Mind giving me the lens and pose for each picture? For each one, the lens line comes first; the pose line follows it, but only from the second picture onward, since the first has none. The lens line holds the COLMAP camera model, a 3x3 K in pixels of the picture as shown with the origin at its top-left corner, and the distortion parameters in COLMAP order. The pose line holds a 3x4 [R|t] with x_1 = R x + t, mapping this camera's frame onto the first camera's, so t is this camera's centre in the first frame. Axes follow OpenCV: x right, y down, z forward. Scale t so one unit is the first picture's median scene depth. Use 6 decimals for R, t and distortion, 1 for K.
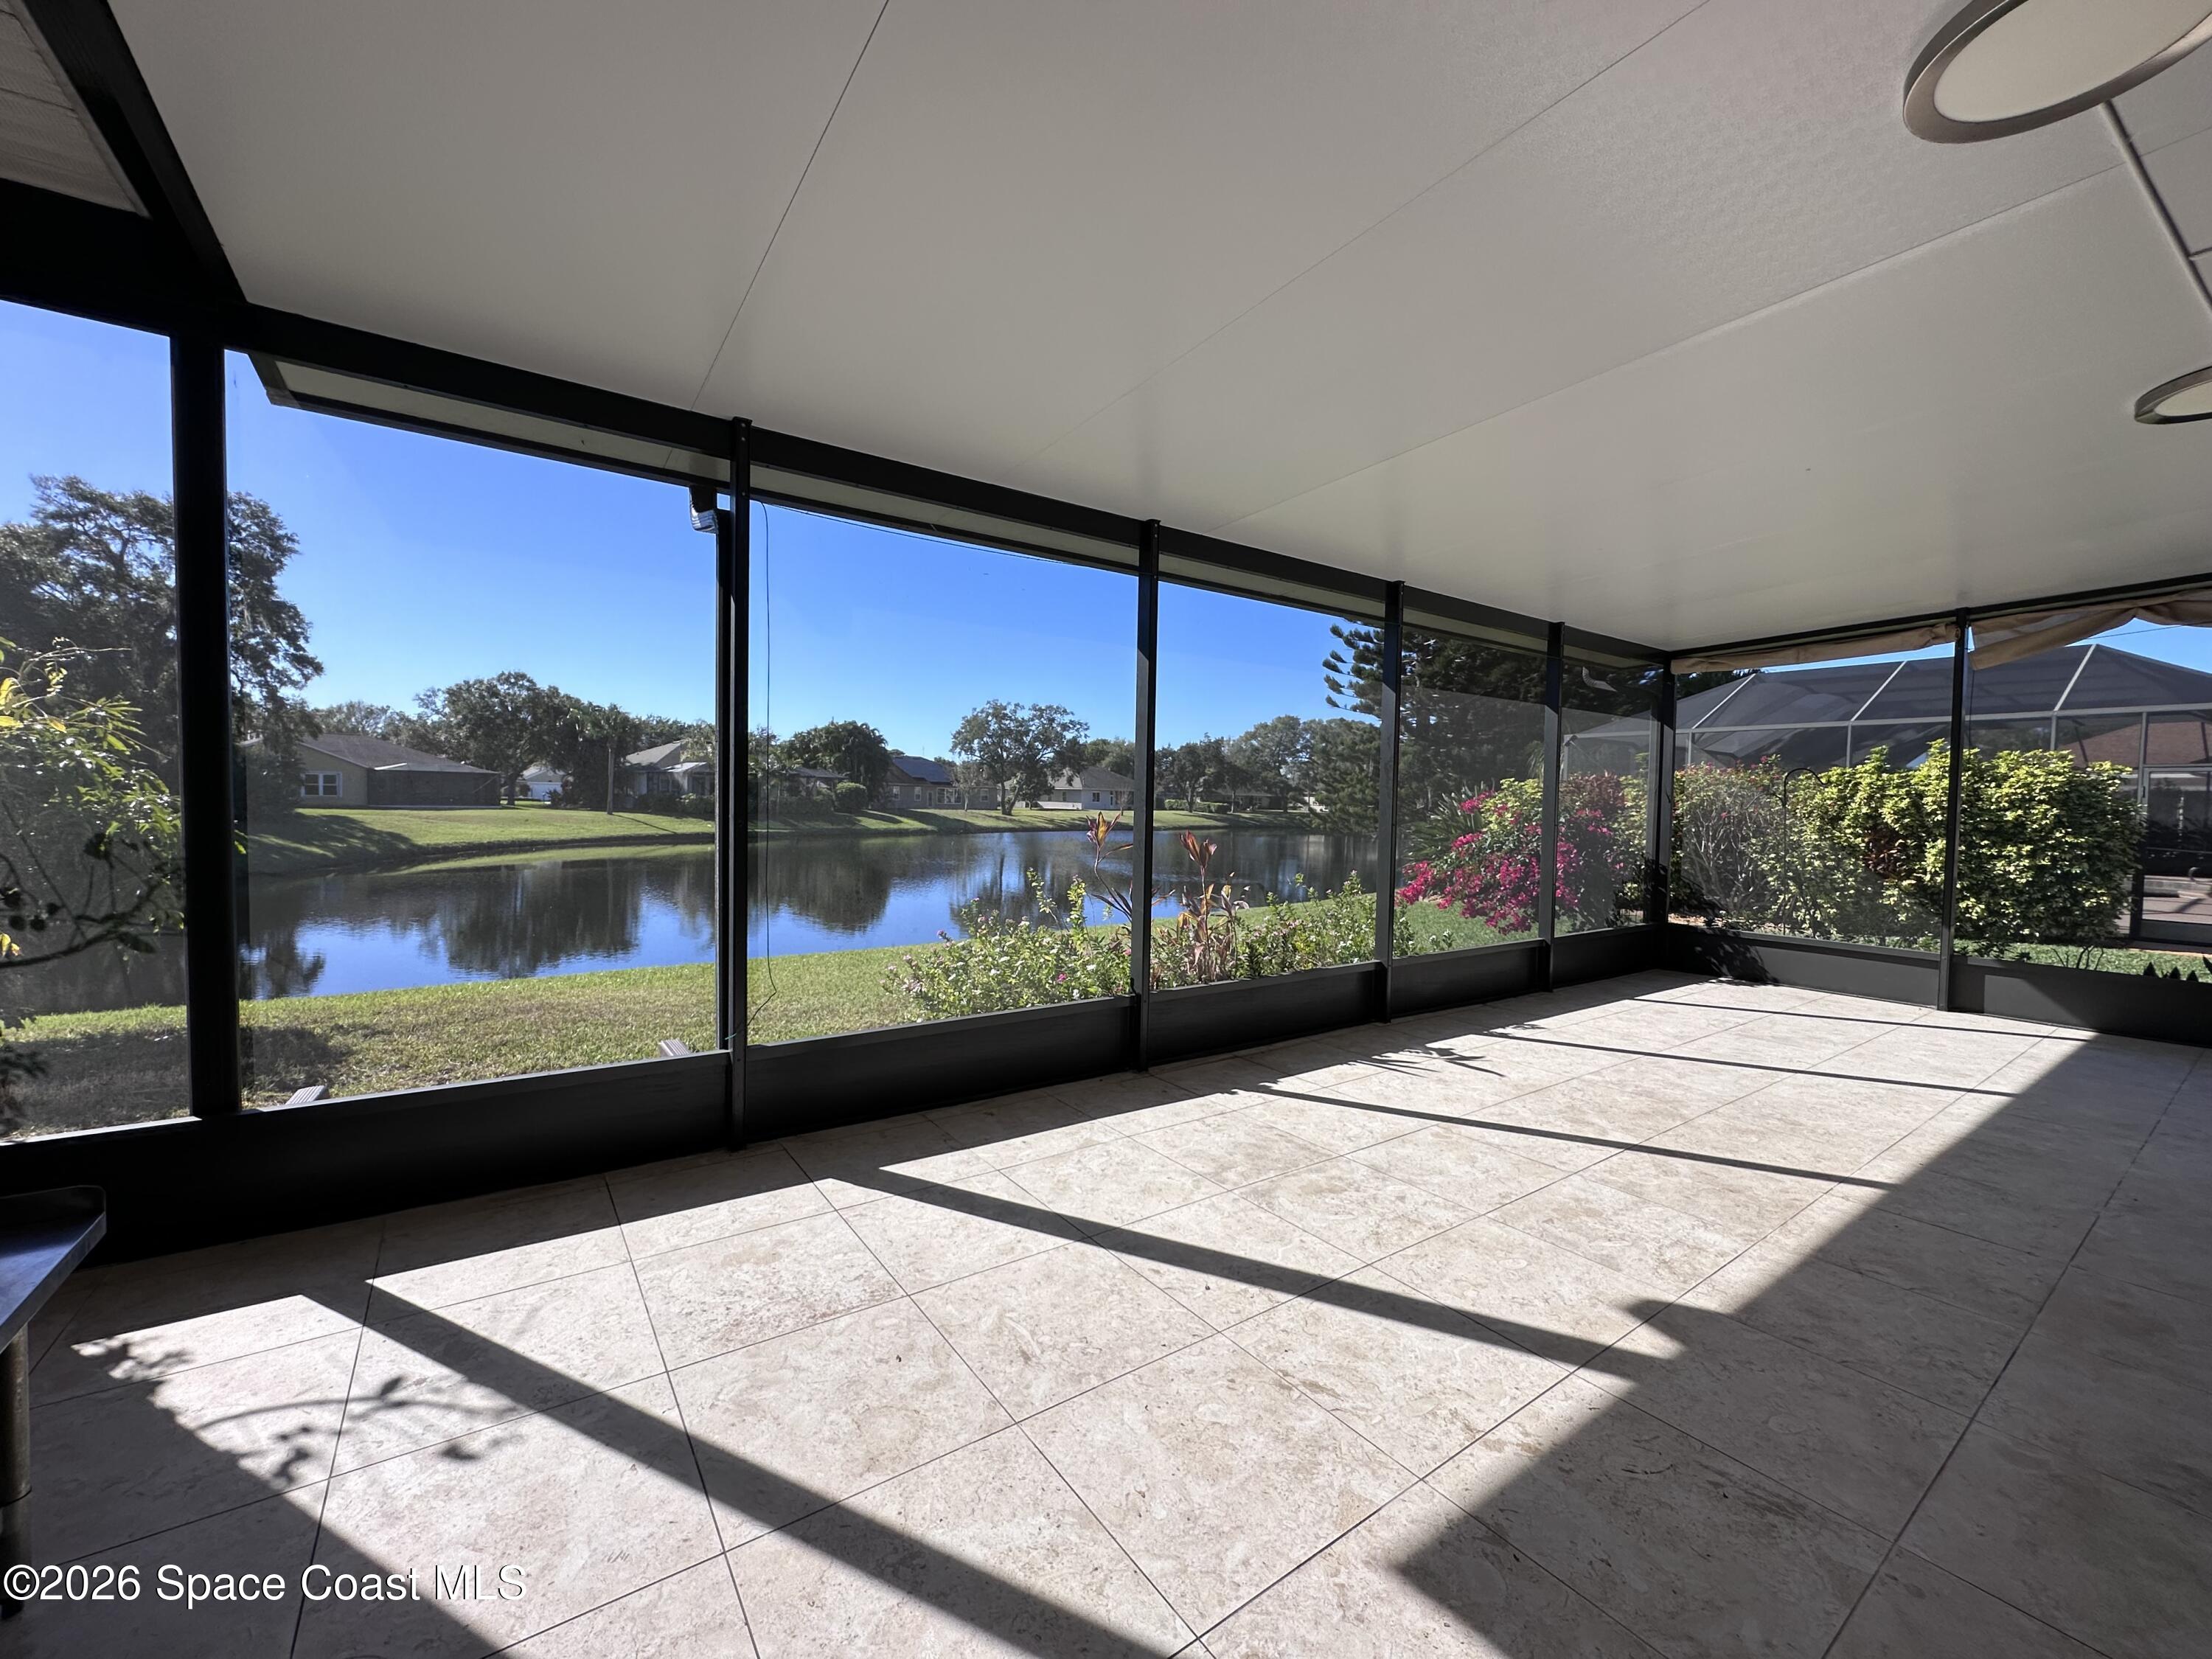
lens RADIAL K [[882.0, 0, 1107.6], [0, 882.0, 834.1], [0, 0, 1]] dist [-0.003687, 0.000761]
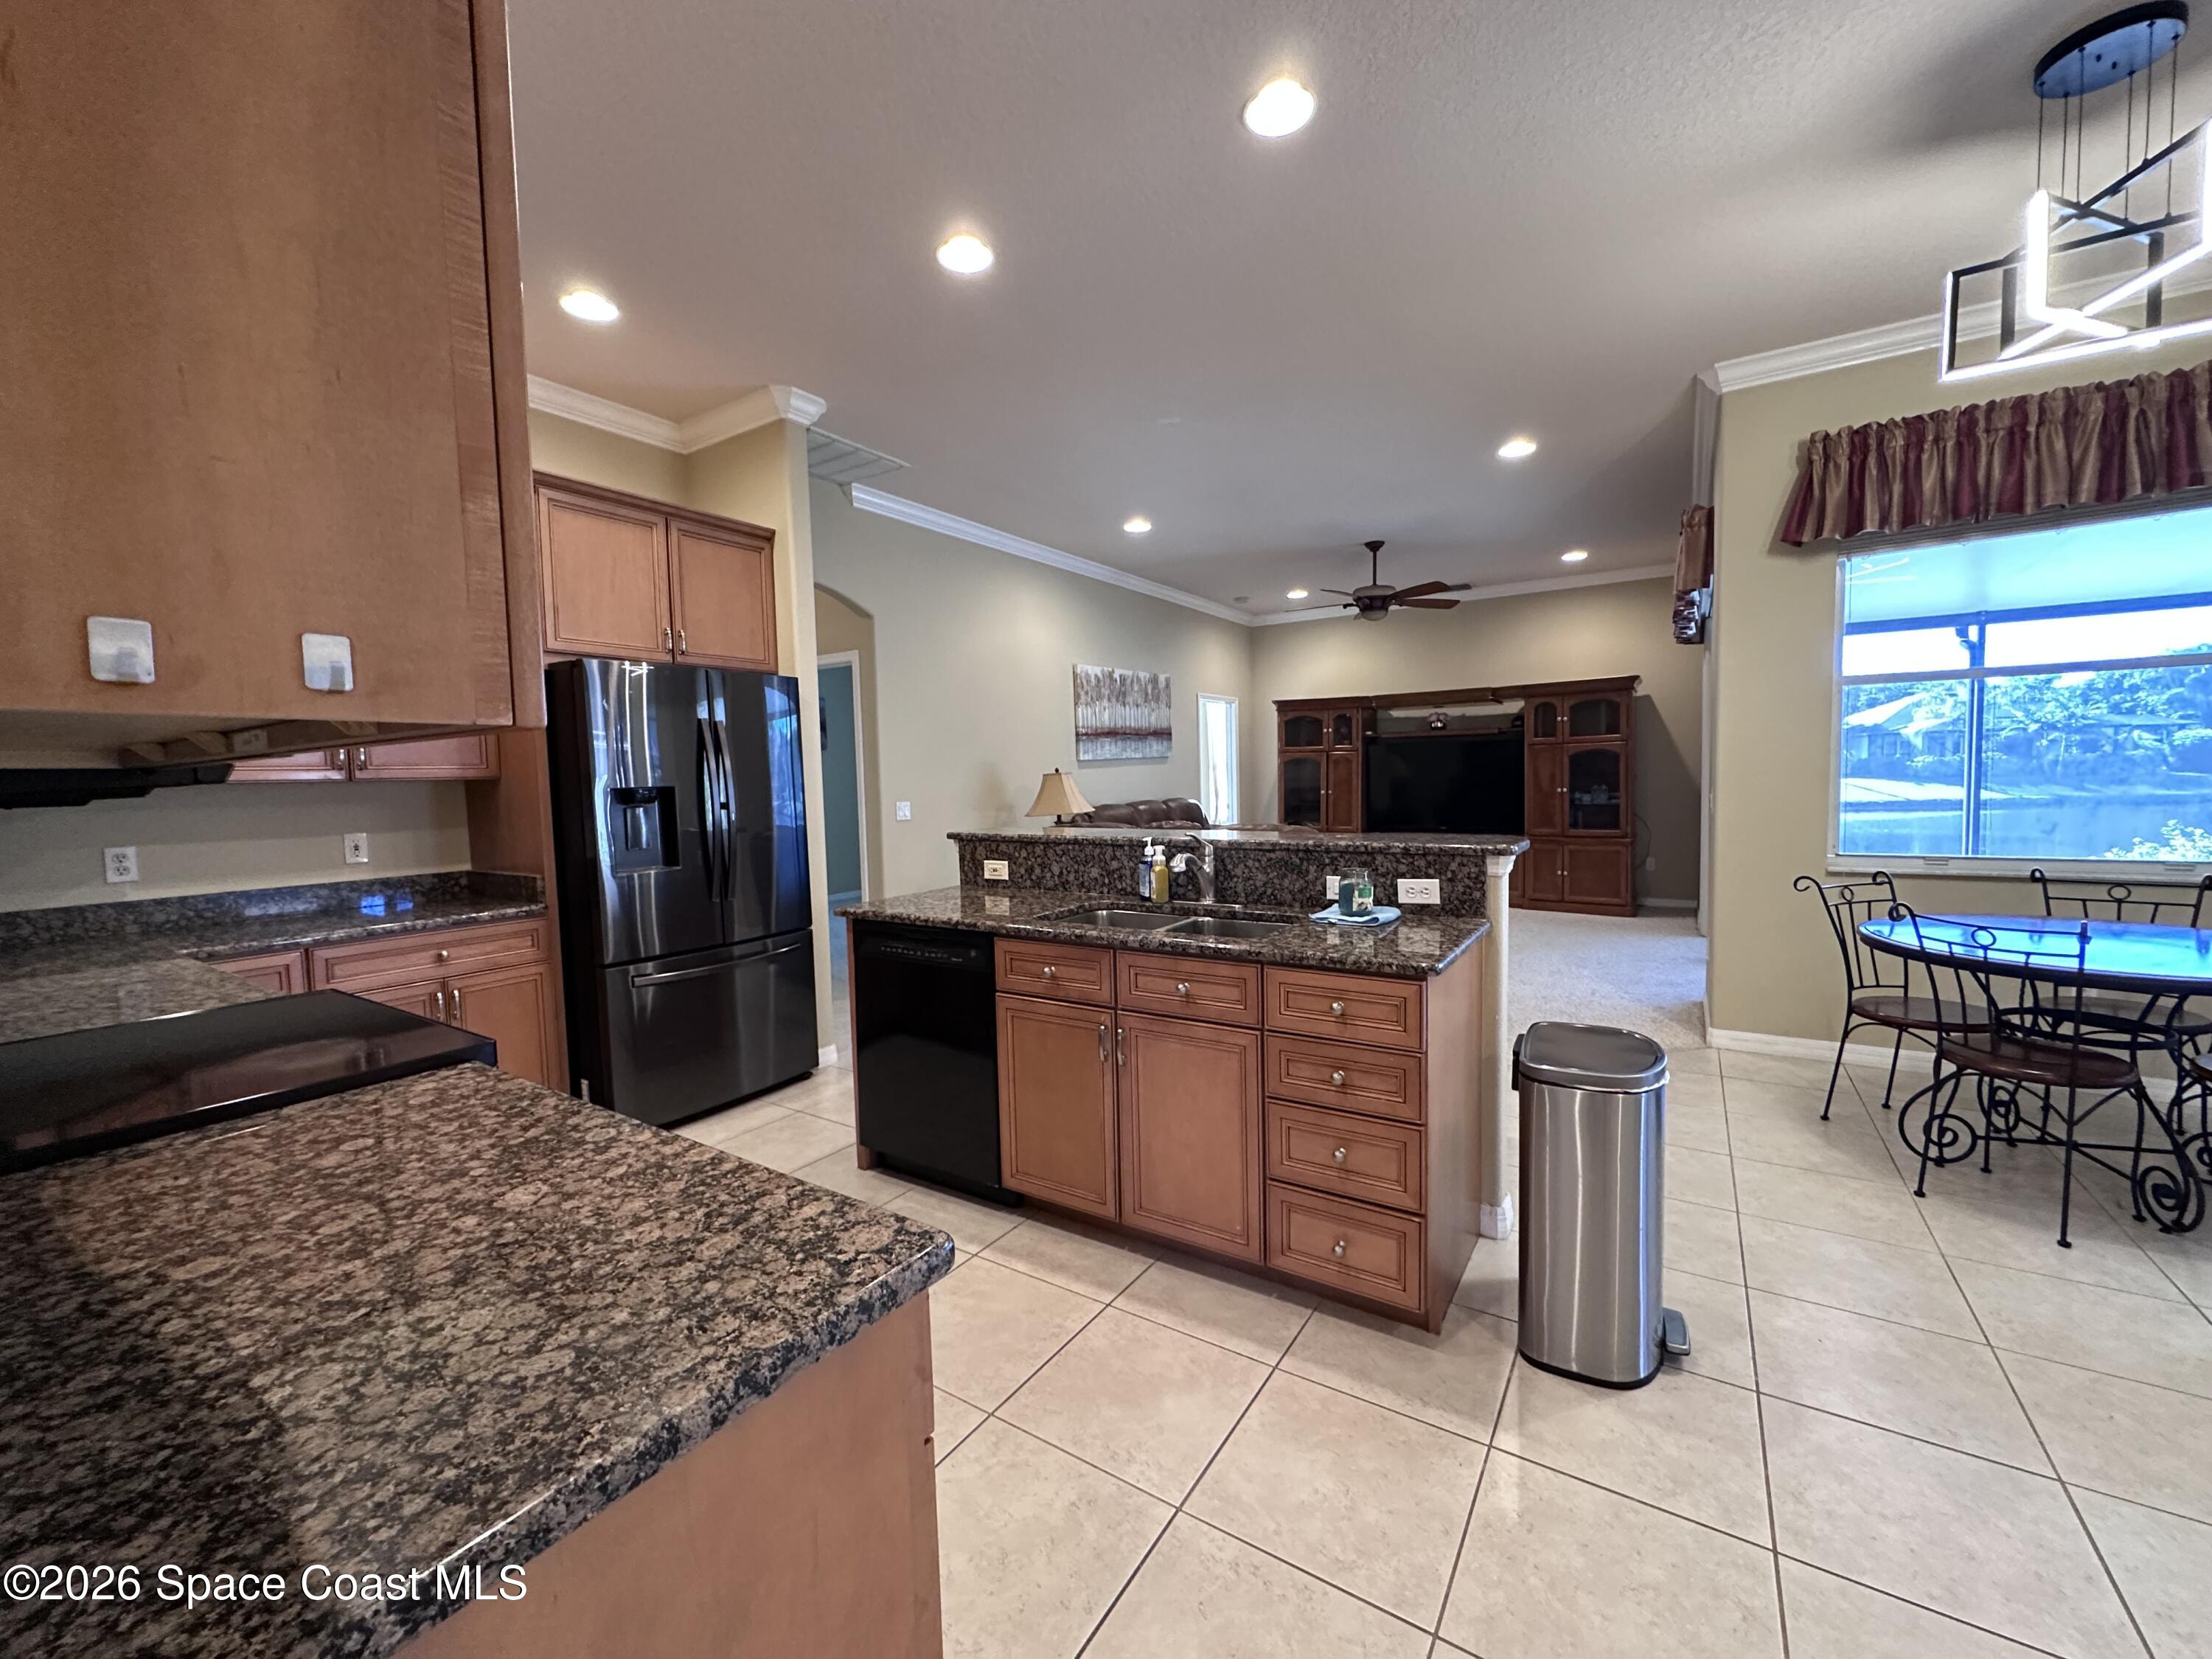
lens RADIAL K [[882.0, 0, 1107.0], [0, 882.0, 828.1], [0, 0, 1]] dist [-0.003687, 0.000761]
pose [[0.373470, 0.030180, -0.927151, 0.044060], [-0.003923, 0.999513, 0.030955, 0.003305], [0.927634, -0.007924, 0.373406, -0.099977]]
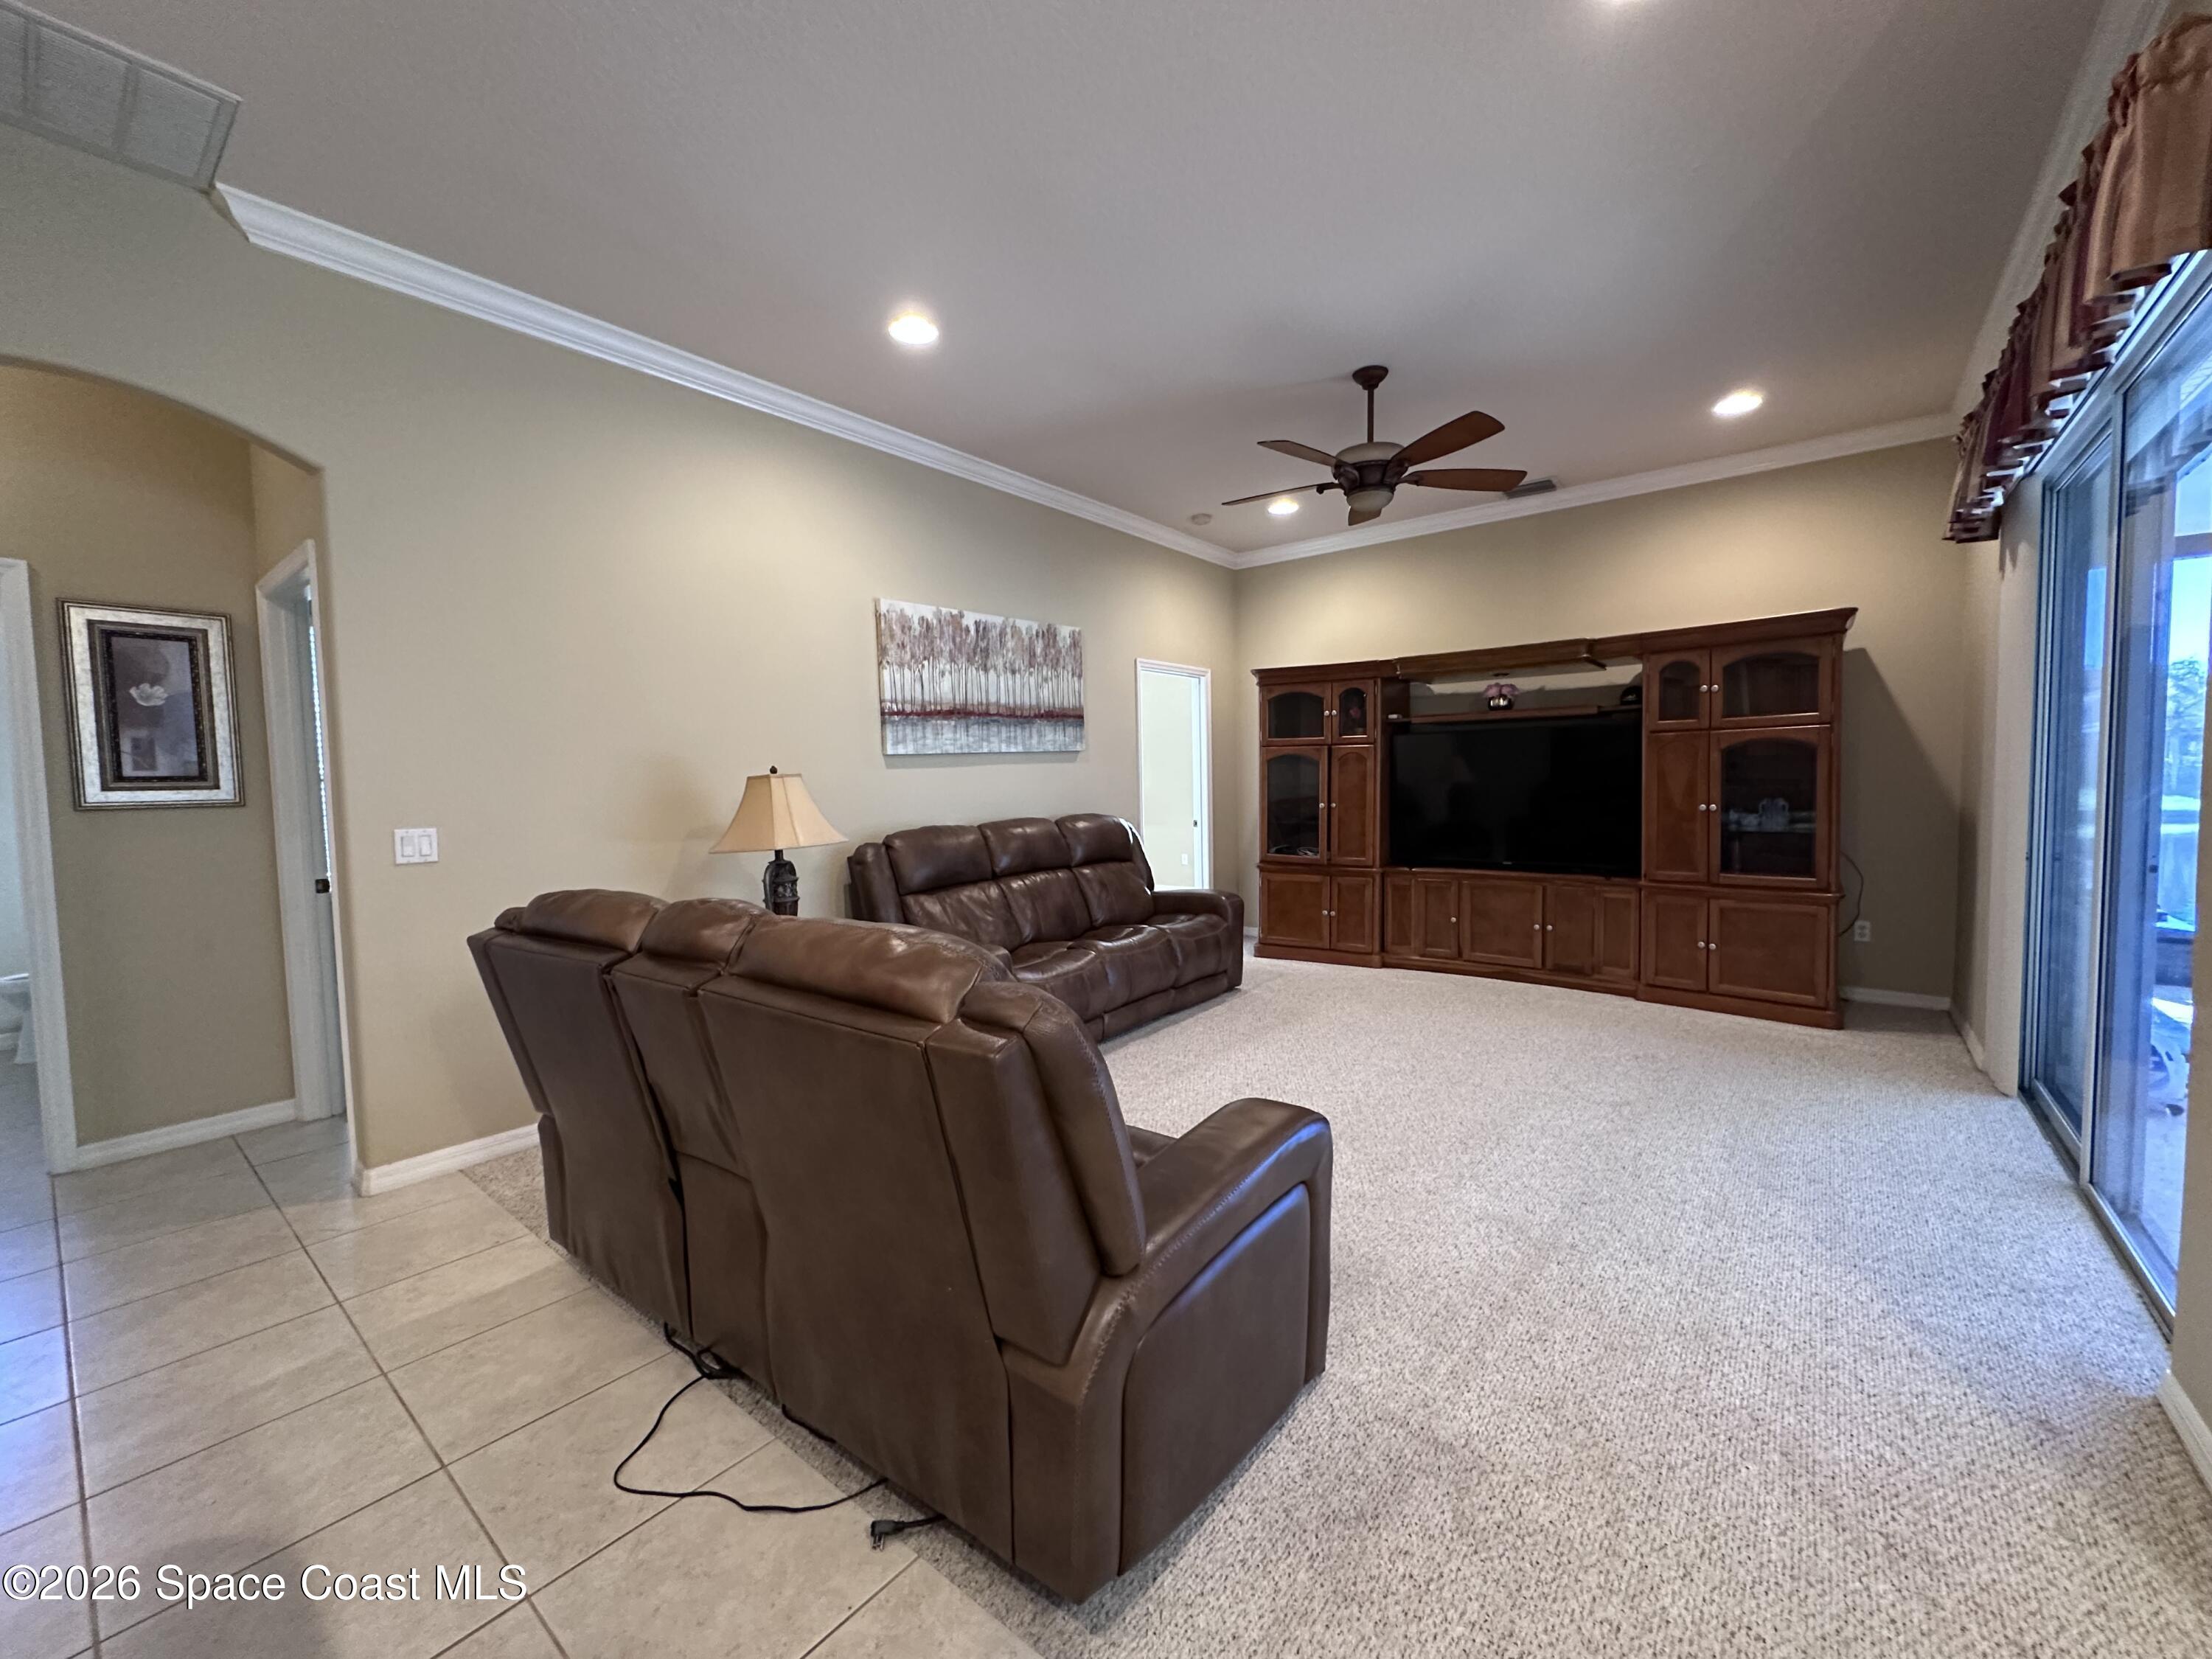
lens RADIAL K [[882.0, 0, 1106.0], [0, 882.0, 828.4], [0, 0, 1]] dist [-0.003687, 0.000761]
pose [[0.283878, 0.032312, -0.958316, 0.015097], [-0.011531, 0.999475, 0.030284, 0.001920], [0.958791, 0.002453, 0.284102, -0.069675]]
